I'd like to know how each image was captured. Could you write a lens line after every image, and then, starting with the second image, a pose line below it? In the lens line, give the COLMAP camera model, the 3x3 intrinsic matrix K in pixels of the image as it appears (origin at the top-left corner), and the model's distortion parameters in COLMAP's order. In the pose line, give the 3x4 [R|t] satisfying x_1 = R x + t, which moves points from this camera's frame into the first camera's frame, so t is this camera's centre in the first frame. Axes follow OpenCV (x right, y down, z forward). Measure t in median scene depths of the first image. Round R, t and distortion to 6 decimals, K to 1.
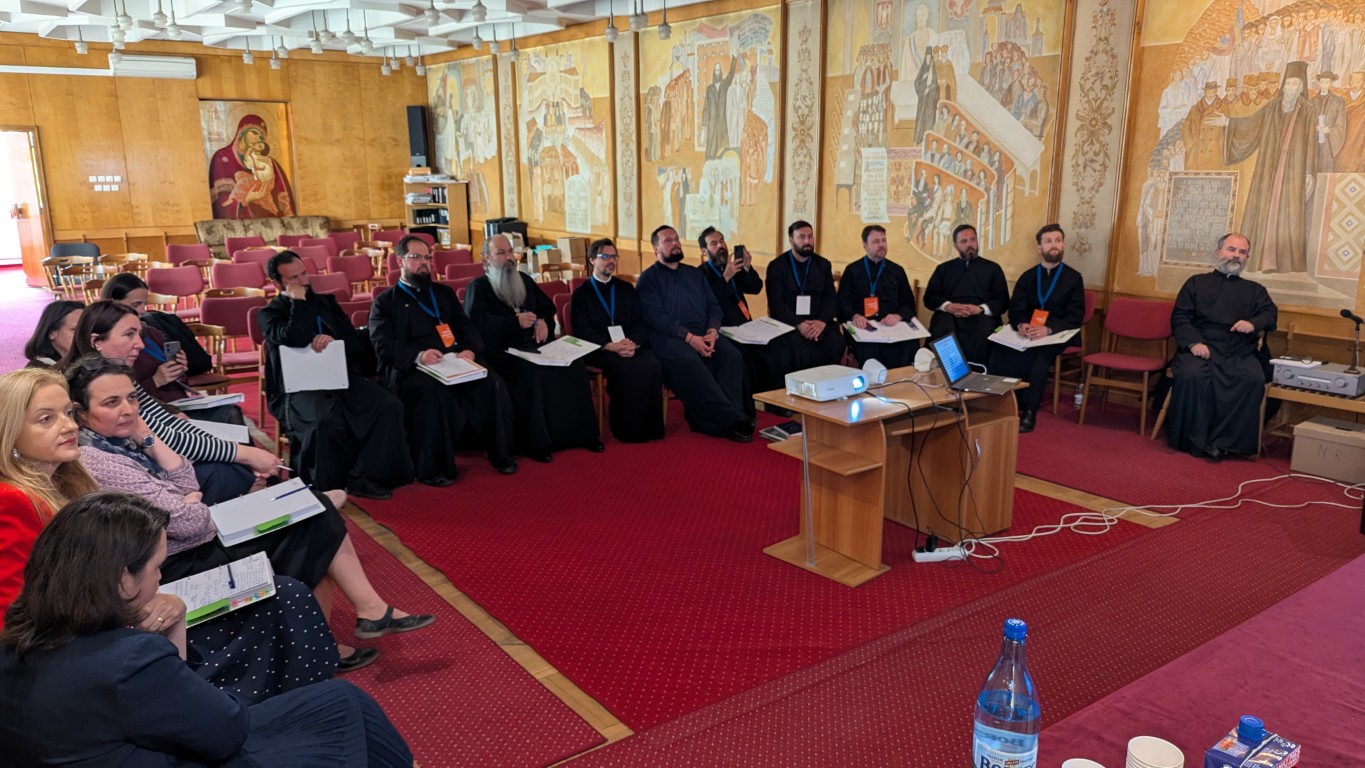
lens RADIAL K [[1003.1, 0, 683.7], [0, 1003.1, 399.3], [0, 0, 1]] dist [0.056250, -0.061790]
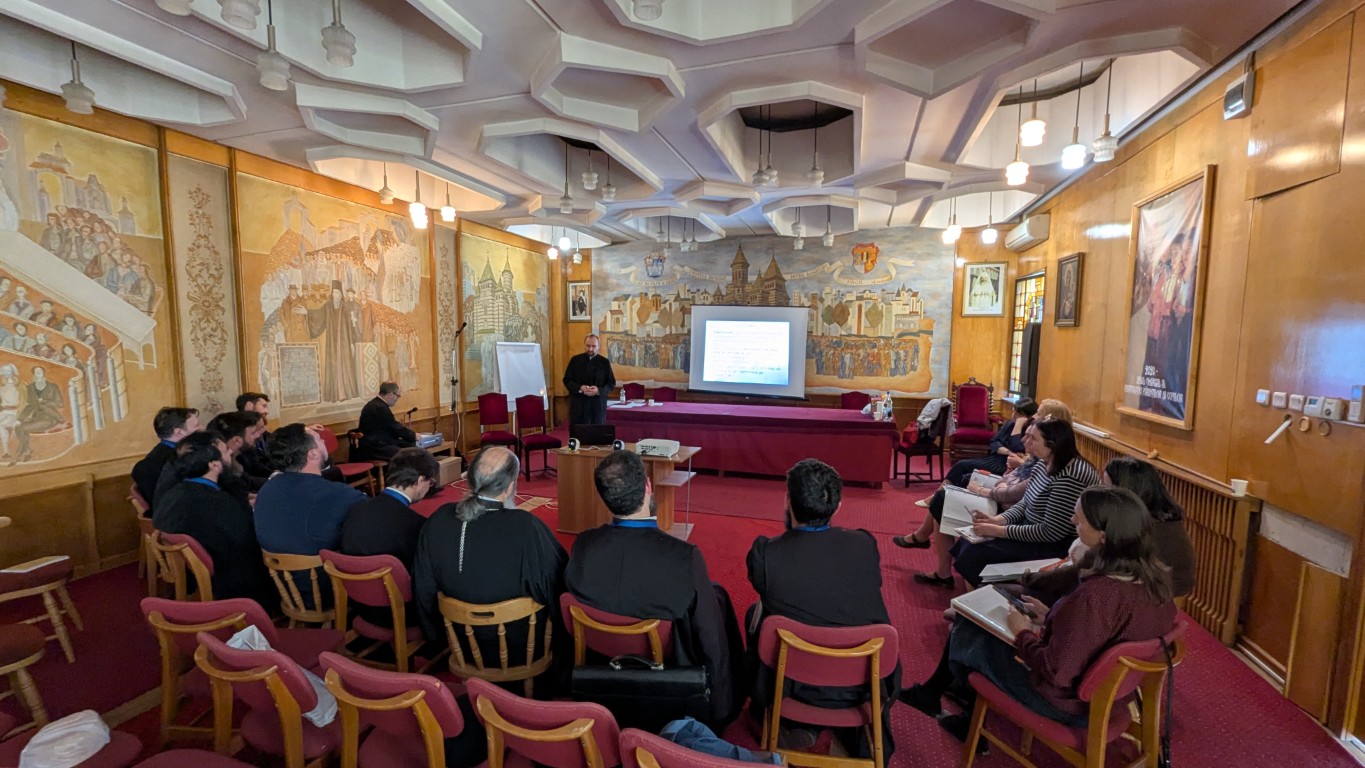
lens RADIAL K [[550.6, 0, 684.4], [0, 550.6, 395.5], [0, 0, 1]] dist [0.002290, 0.000313]
pose [[-0.583019, -0.076211, 0.808877, -0.433027], [0.198681, 0.951990, 0.232899, -0.203921], [-0.787791, 0.296492, -0.539886, 0.909216]]
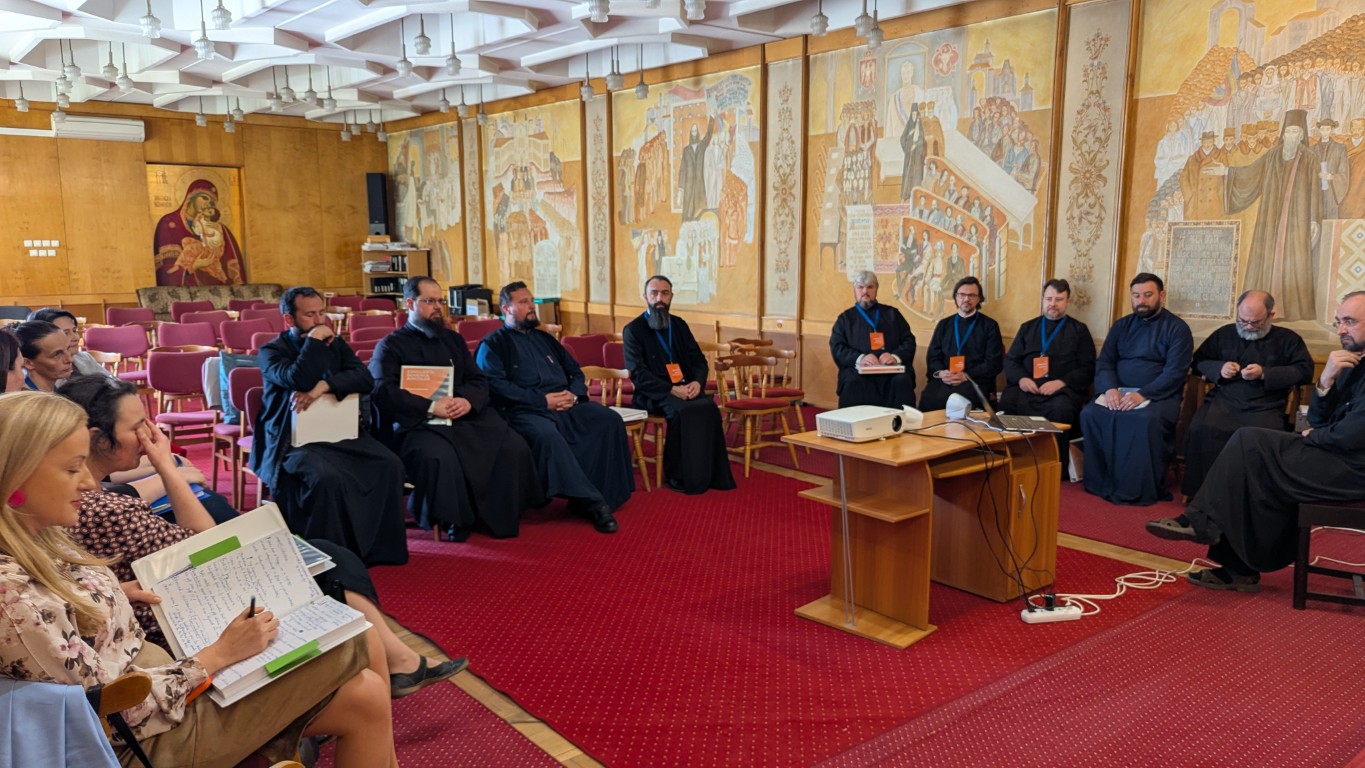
lens RADIAL K [[1007.6, 0, 695.5], [0, 1007.6, 394.6], [0, 0, 1]] dist [0.063606, -0.069781]
pose [[0.998108, -0.006264, 0.061161, -0.037871], [0.011514, 0.996240, -0.085869, 0.020273], [-0.060393, 0.086411, 0.994427, 0.053284]]
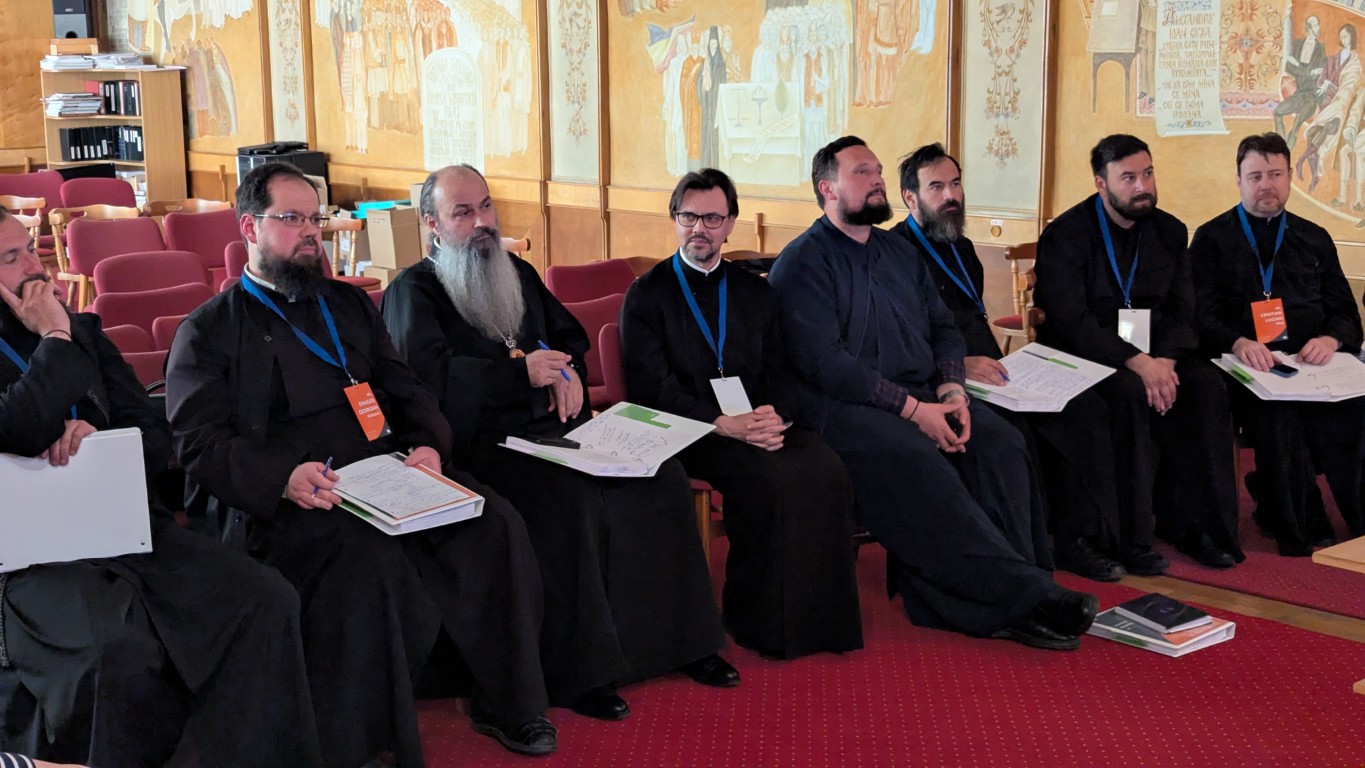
lens RADIAL K [[2016.1, 0, 682.5], [0, 2016.1, 384.0], [0, 0, 1]] dist [0.043838, 0.071978]
pose [[0.996216, -0.021595, 0.084182, -0.138567], [0.026998, 0.997611, -0.063589, -0.015145], [-0.082608, 0.065622, 0.994419, 0.147801]]
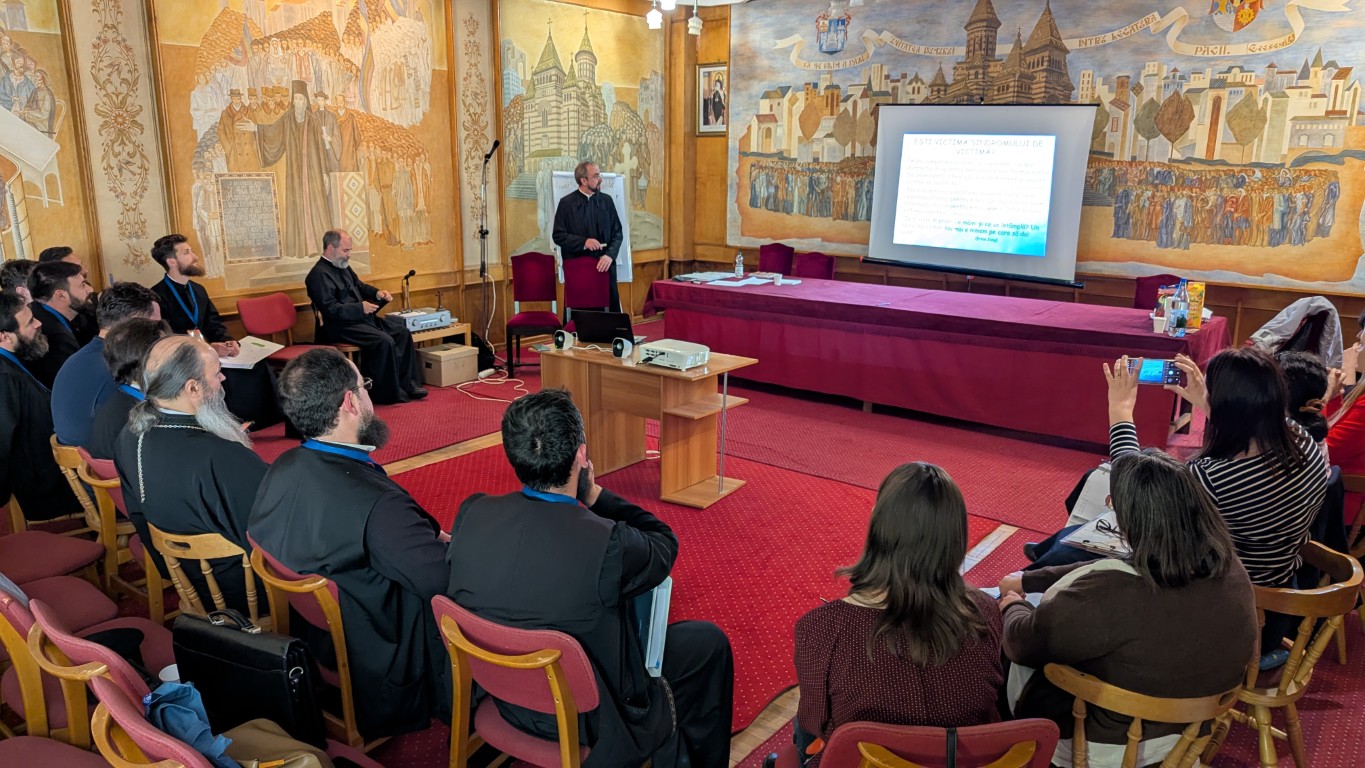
lens RADIAL K [[950.5, 0, 682.5], [0, 950.5, 384.0], [0, 0, 1]] dist [0.069632, -0.055461]
pose [[-0.264264, -0.219894, 0.939048, -0.555876], [0.229892, 0.931234, 0.282760, -0.178326], [-0.936651, 0.290602, -0.195540, 0.746001]]
